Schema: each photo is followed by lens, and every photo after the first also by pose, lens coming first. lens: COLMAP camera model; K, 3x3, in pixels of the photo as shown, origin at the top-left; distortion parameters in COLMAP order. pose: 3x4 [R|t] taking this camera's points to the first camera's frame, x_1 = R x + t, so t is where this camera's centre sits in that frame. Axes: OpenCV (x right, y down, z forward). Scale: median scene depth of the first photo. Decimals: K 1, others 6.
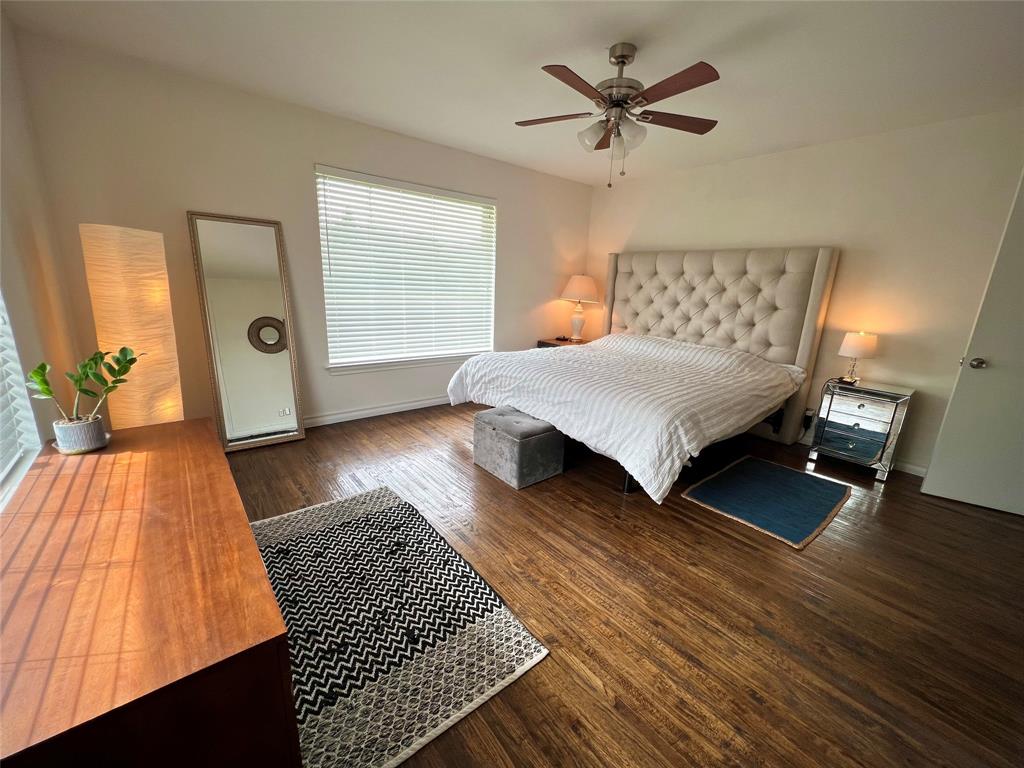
lens RADIAL K [[410.4, 0, 512.0], [0, 410.4, 384.0], [0, 0, 1]] dist [0.001499, 0.000203]
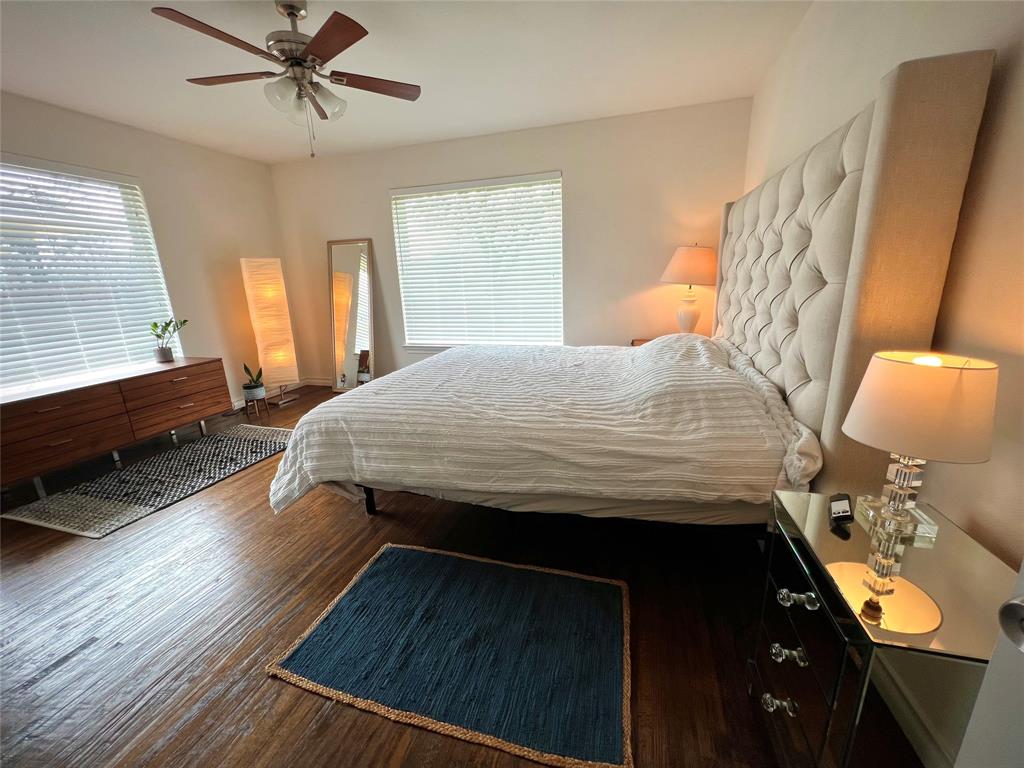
lens RADIAL K [[409.2, 0, 512.0], [0, 409.2, 384.0], [0, 0, 1]] dist [-0.002115, -0.000211]
pose [[0.564712, 0.150588, -0.811433, 1.246296], [-0.147574, 0.985791, 0.080243, -0.117391], [0.811987, 0.074432, 0.578911, 0.837022]]
